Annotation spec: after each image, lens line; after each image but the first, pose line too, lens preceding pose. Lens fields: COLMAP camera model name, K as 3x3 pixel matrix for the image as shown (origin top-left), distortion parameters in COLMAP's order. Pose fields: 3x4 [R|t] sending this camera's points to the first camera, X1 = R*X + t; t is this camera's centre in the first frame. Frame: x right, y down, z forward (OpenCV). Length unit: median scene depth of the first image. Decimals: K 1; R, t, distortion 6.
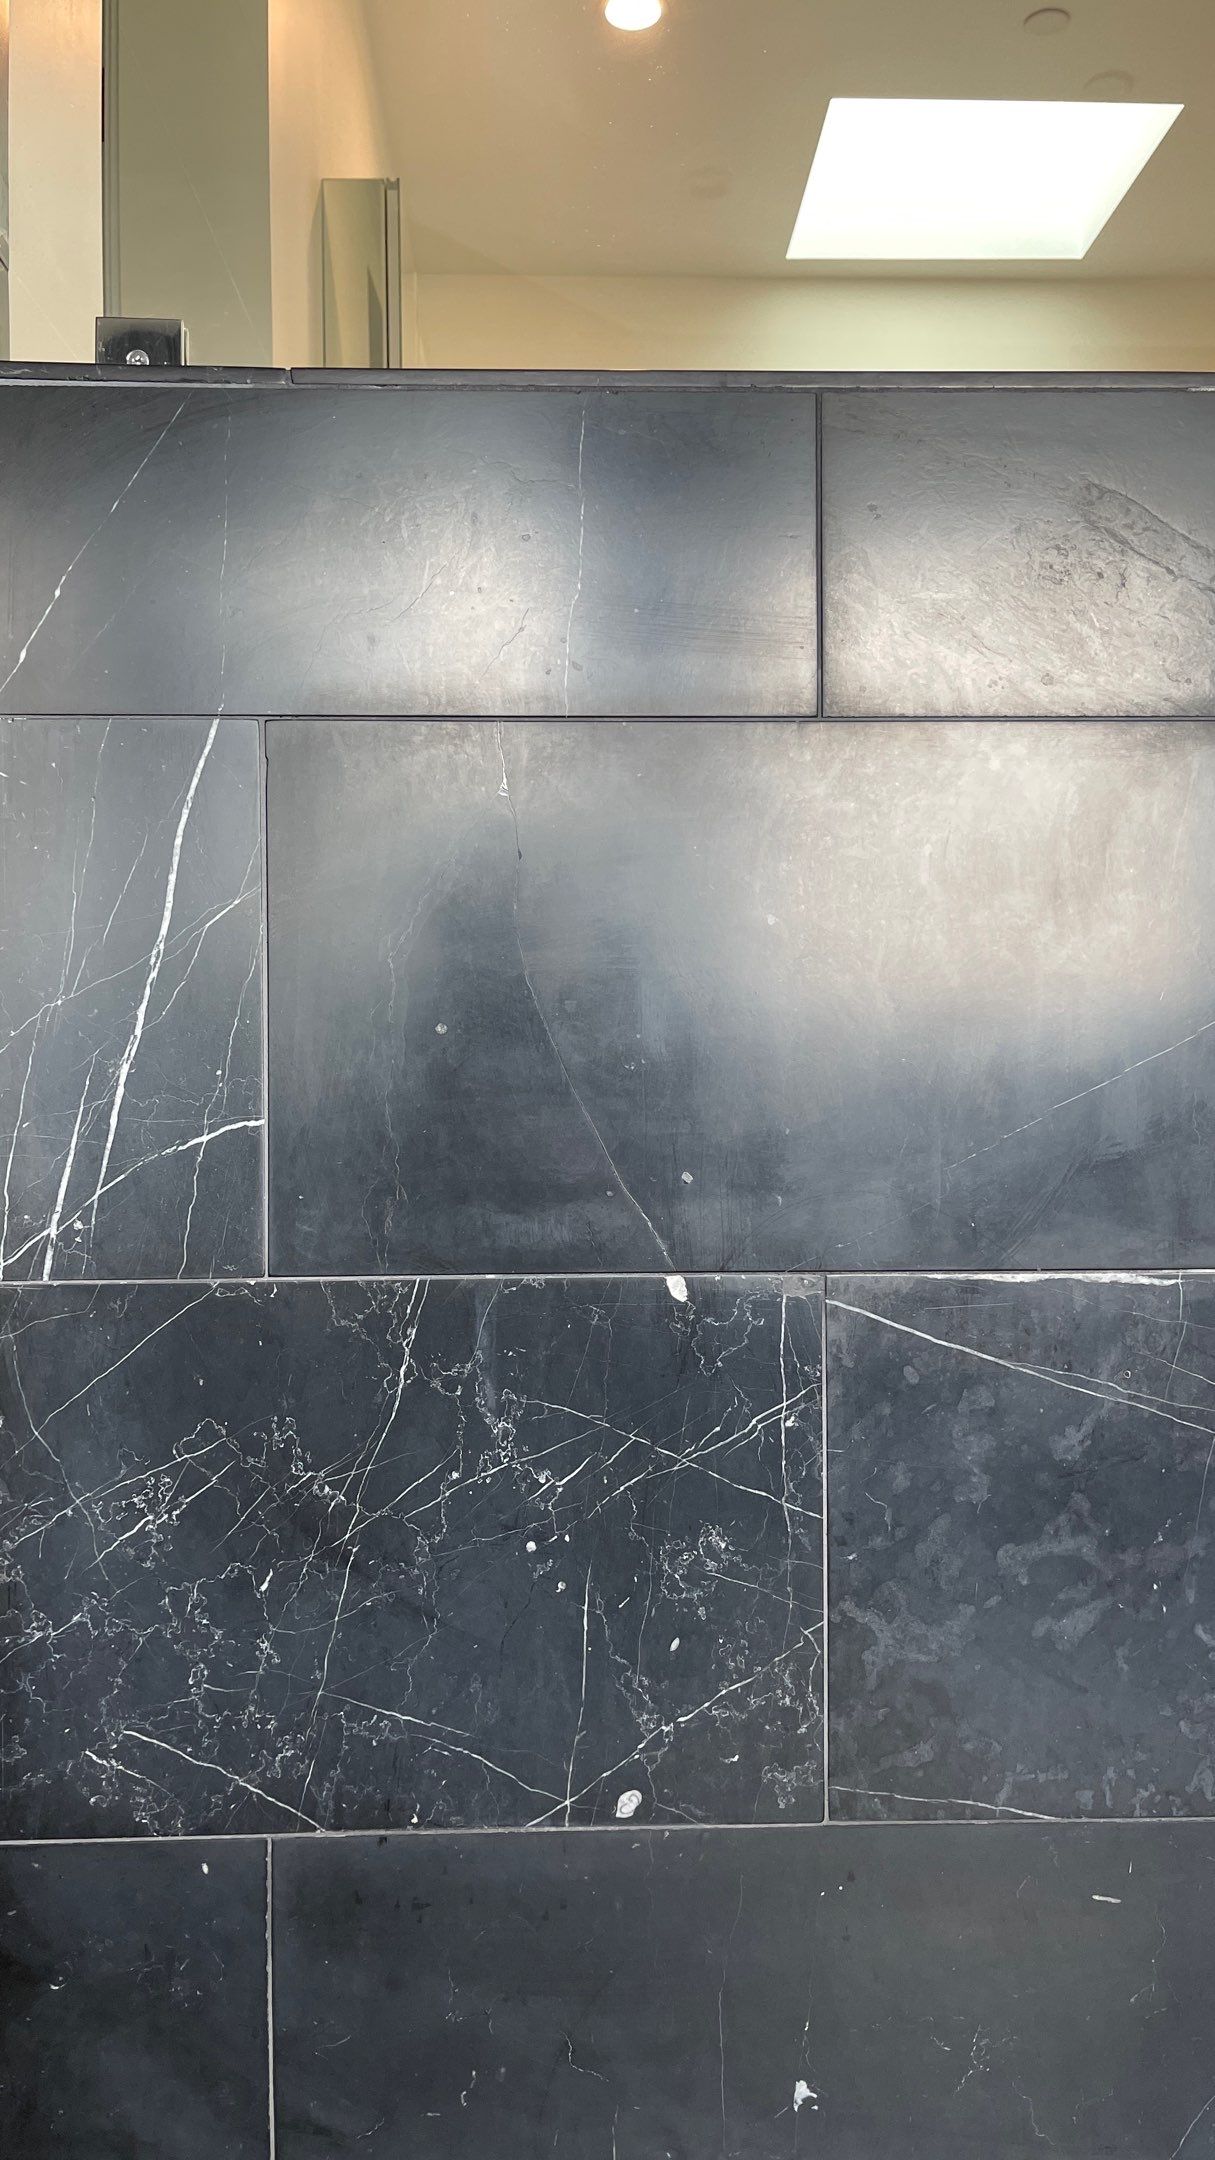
lens RADIAL K [[1683.7, 0, 604.3], [0, 1683.7, 1072.7], [0, 0, 1]] dist [0.067771, -0.084726]
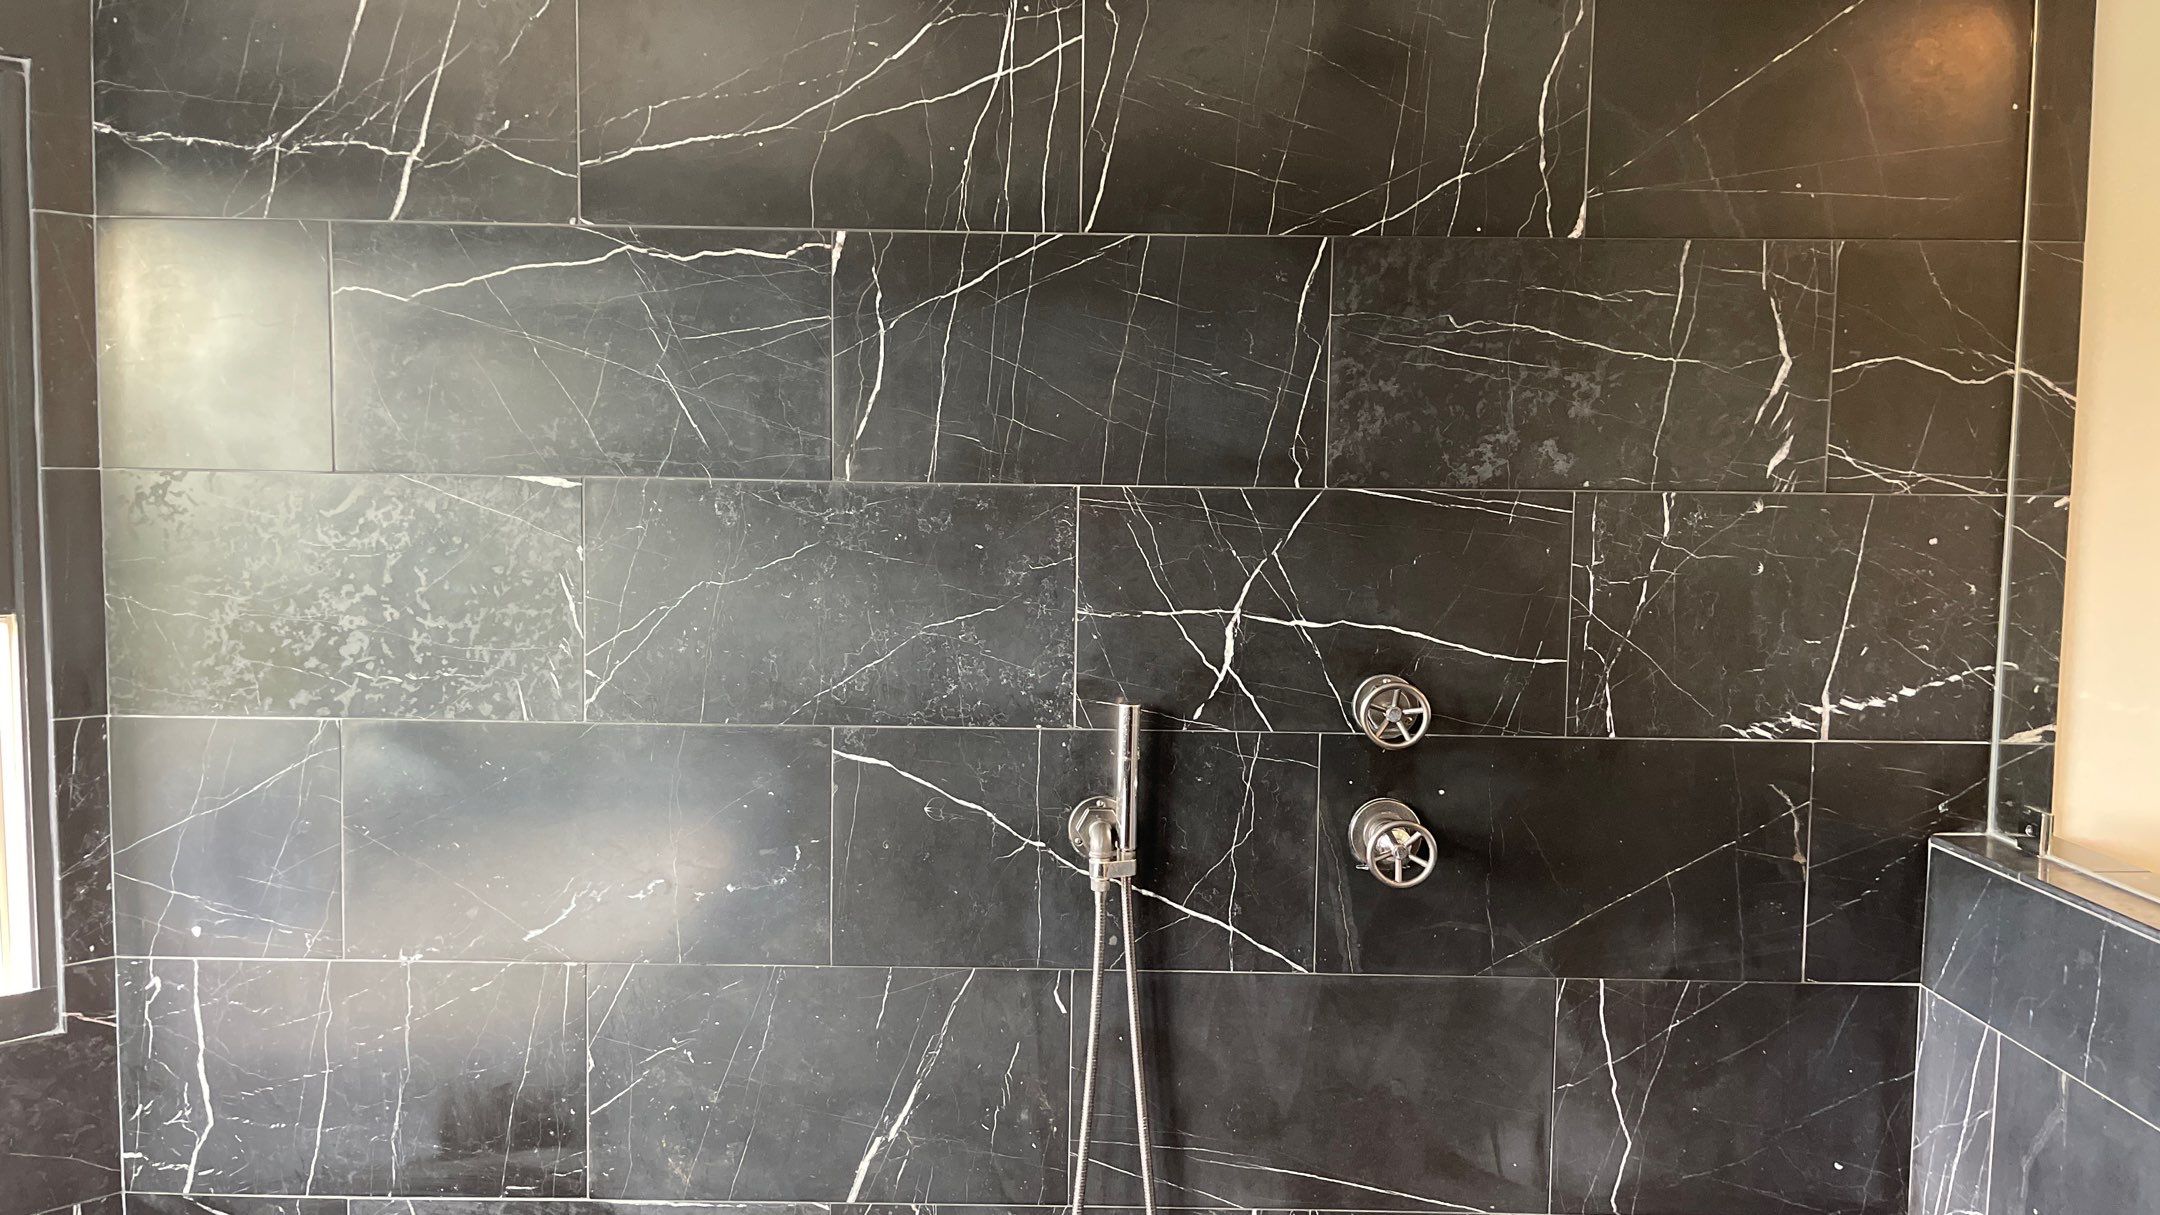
lens RADIAL K [[1683.7, 0, 1086.5], [0, 1683.7, 602.8], [0, 0, 1]] dist [0.067771, -0.084726]
pose [[-0.048395, 0.083489, -0.995333, 1.897662], [-0.035378, 0.995732, 0.085243, -0.871772], [0.998202, 0.039338, -0.045235, -0.056233]]
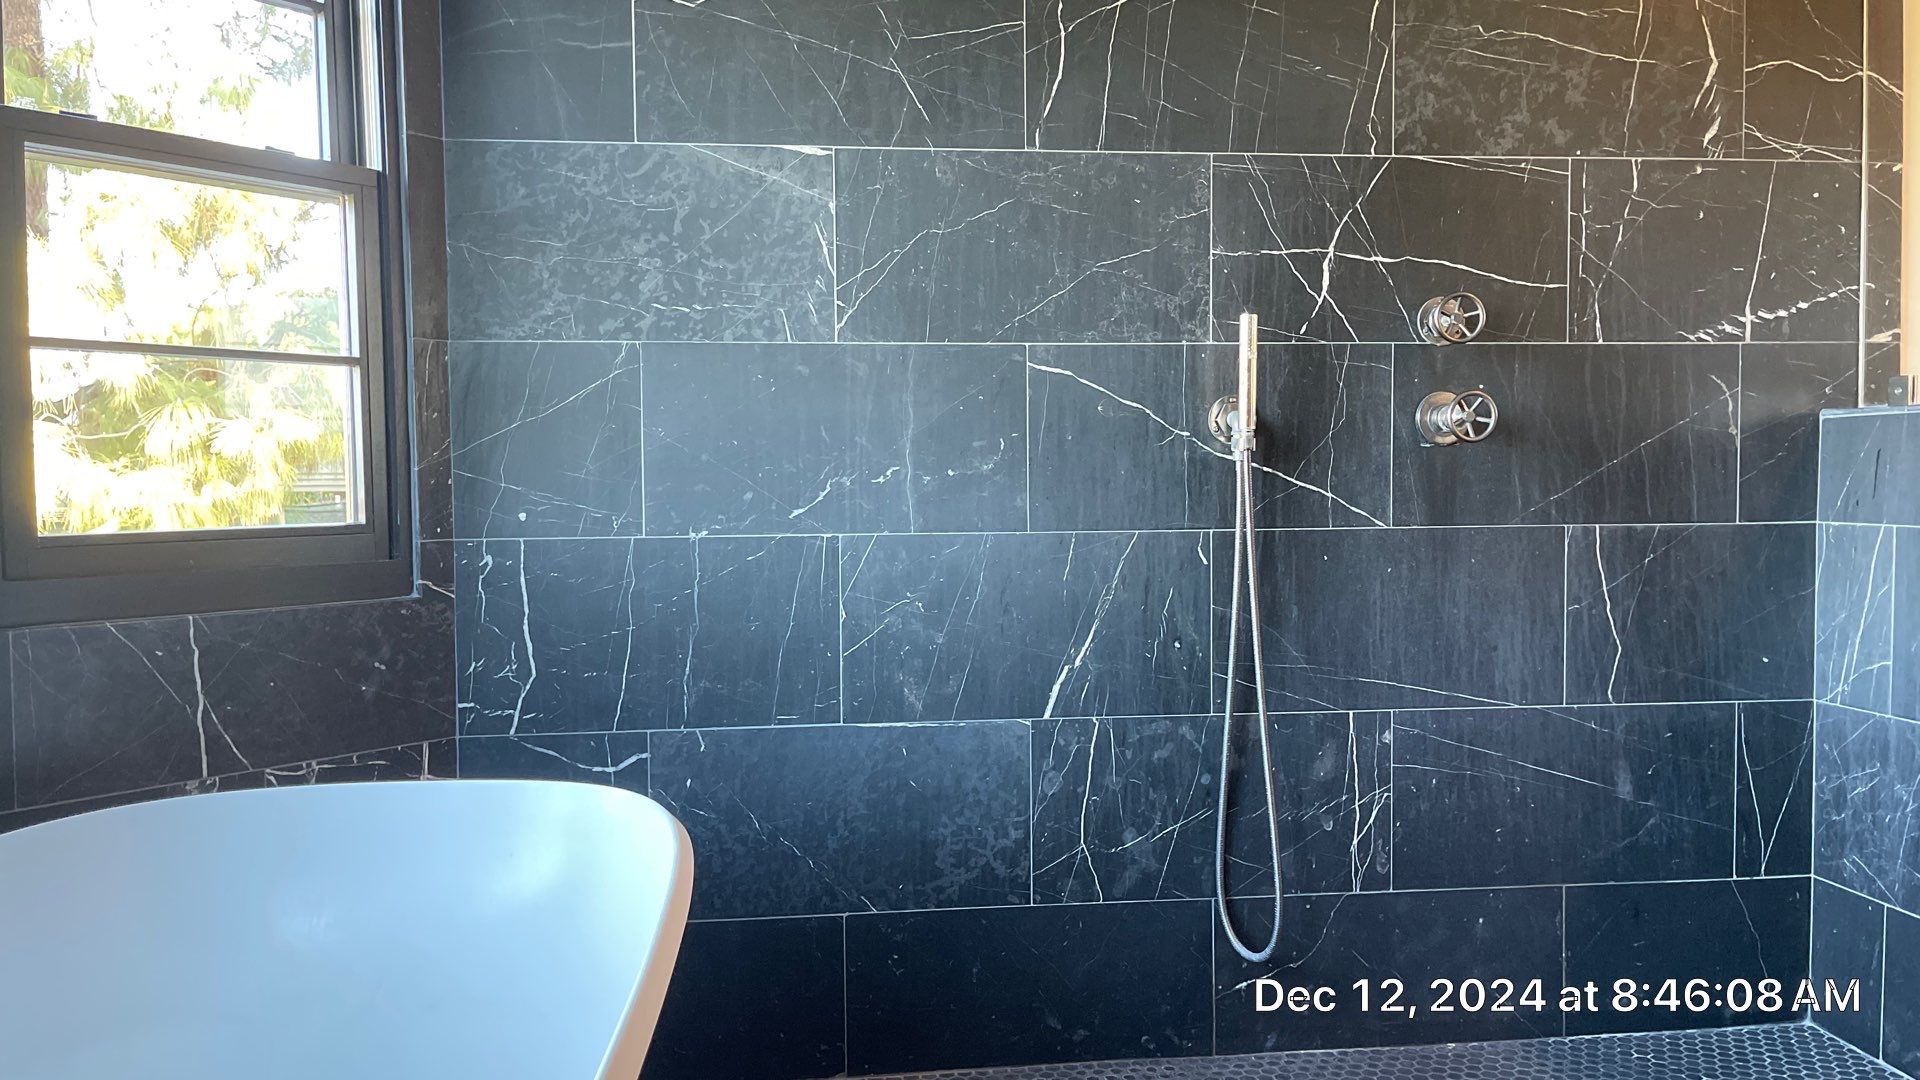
lens RADIAL K [[1496.6, 0, 951.6], [0, 1496.6, 542.3], [0, 0, 1]] dist [0.067771, -0.084726]
pose [[0.077506, 0.048799, -0.995797, 2.259276], [-0.013963, 0.998757, 0.047857, -0.279791], [0.996894, 0.010195, 0.078091, -0.822613]]
